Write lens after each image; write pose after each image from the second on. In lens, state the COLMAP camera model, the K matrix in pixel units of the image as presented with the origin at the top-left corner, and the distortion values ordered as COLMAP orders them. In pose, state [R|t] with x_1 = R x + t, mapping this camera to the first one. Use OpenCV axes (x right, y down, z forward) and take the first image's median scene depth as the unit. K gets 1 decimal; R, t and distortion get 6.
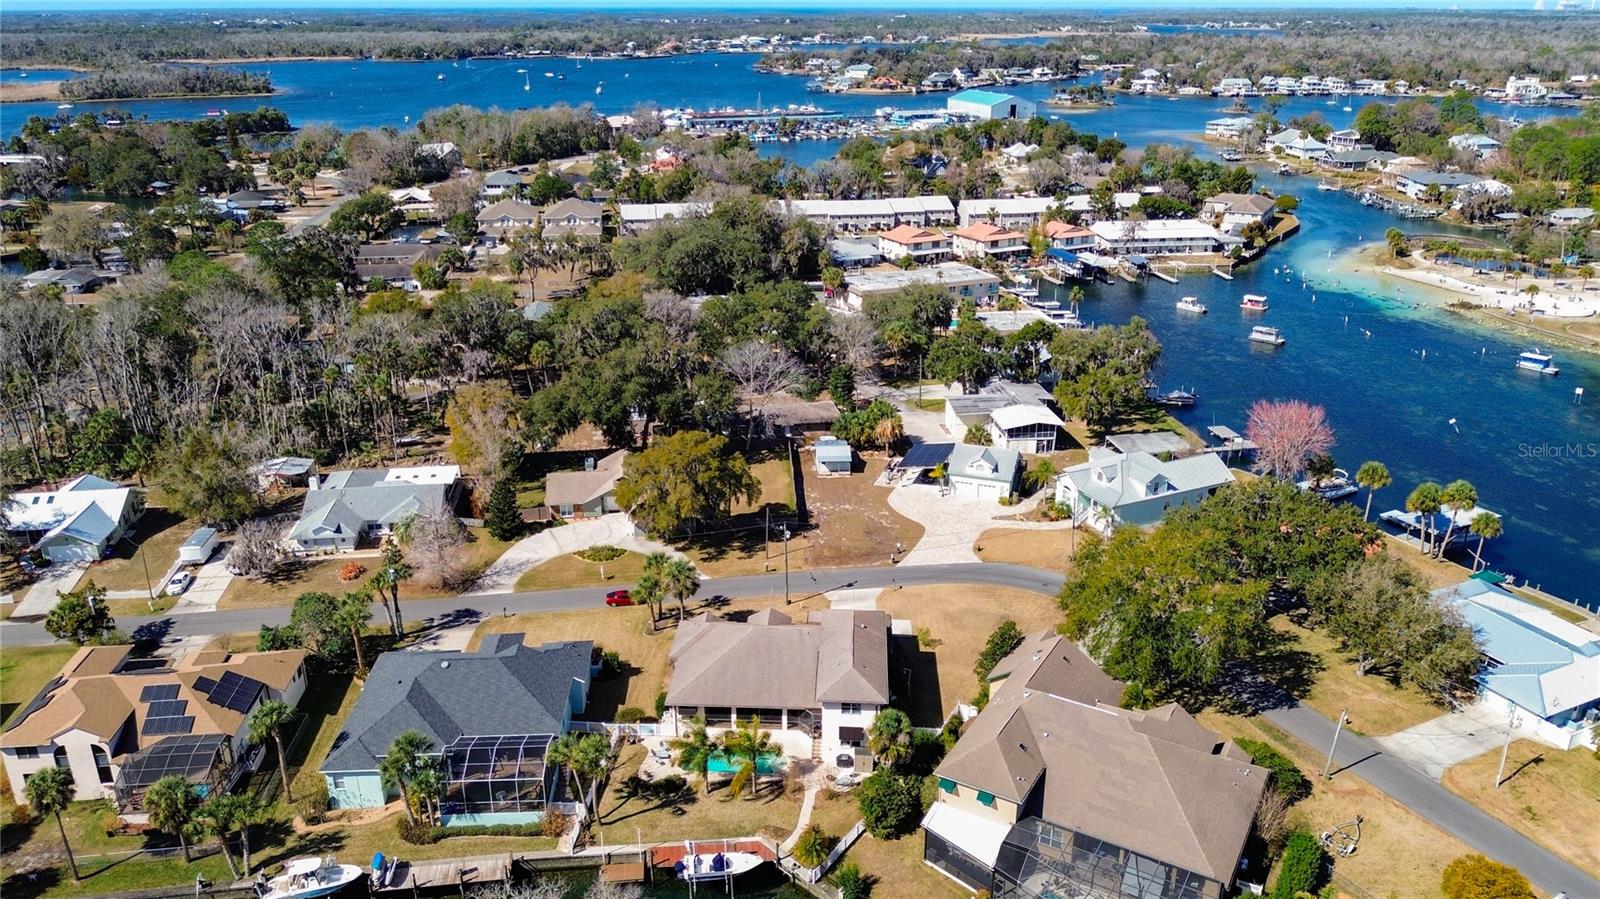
lens RADIAL K [[1130.2, 0, 798.4], [0, 1130.2, 448.1], [0, 0, 1]] dist [0.022439, -0.031143]
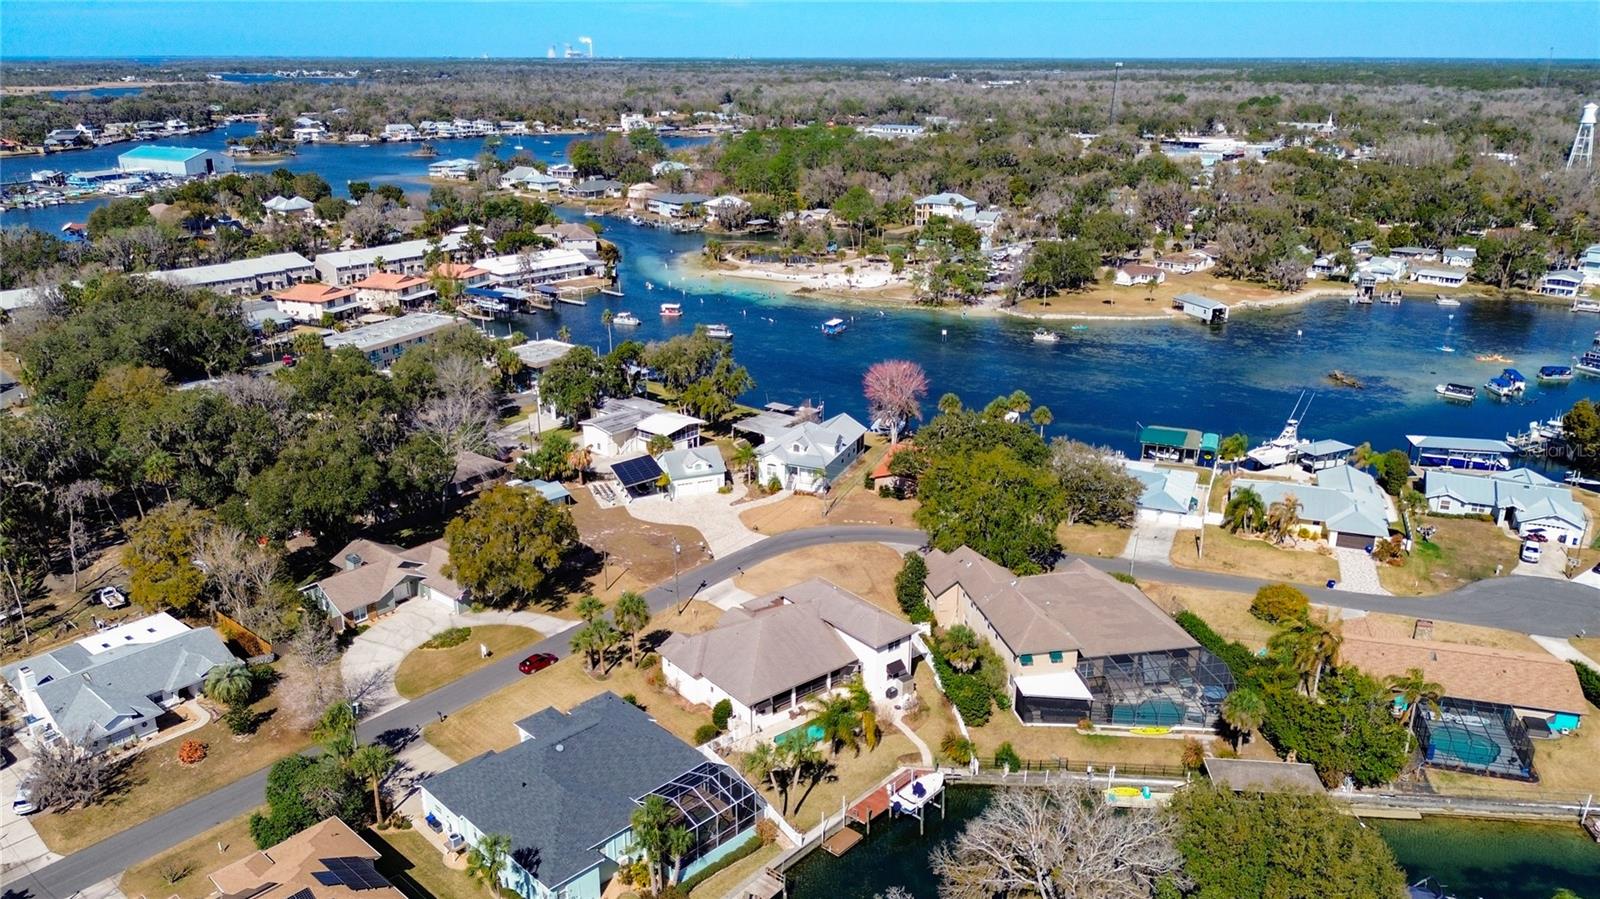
lens RADIAL K [[1130.2, 0, 799.7], [0, 1130.2, 458.2], [0, 0, 1]] dist [0.022439, -0.031143]
pose [[0.748017, -0.219621, 0.626289, -0.206781], [0.238147, 0.969637, 0.055589, -0.012895], [-0.619481, 0.107567, 0.777607, 0.039070]]
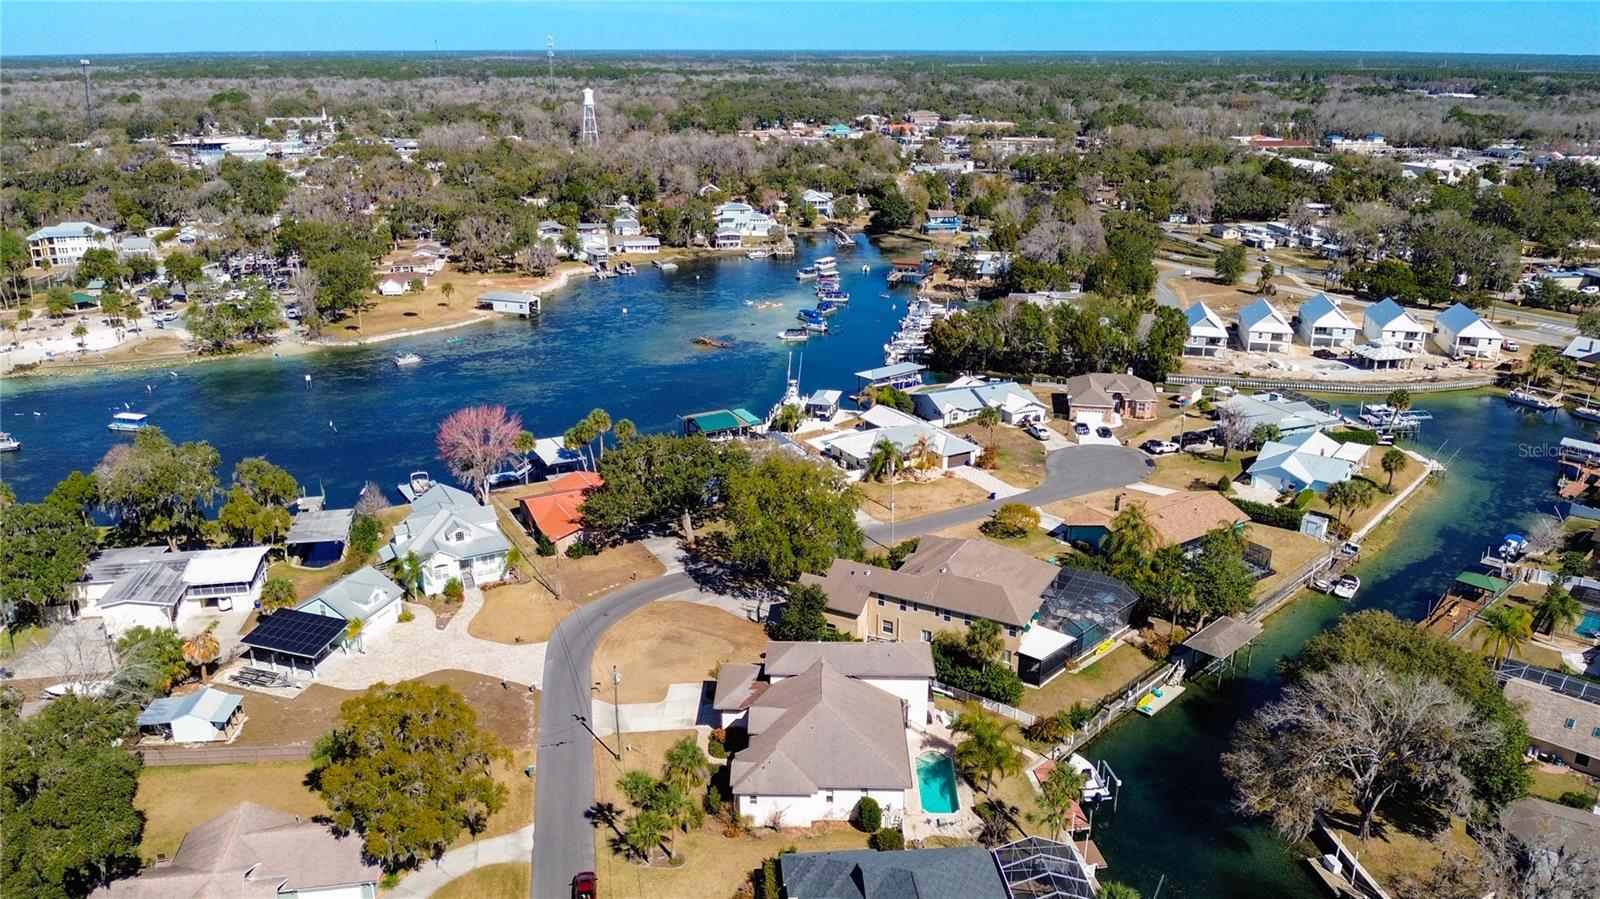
lens RADIAL K [[1130.2, 0, 800.2], [0, 1130.2, 453.1], [0, 0, 1]] dist [0.022439, -0.031143]
pose [[0.007628, -0.334740, 0.942280, -0.266895], [0.366702, 0.877597, 0.308793, -0.097939], [-0.930307, 0.343181, 0.129444, 0.254094]]
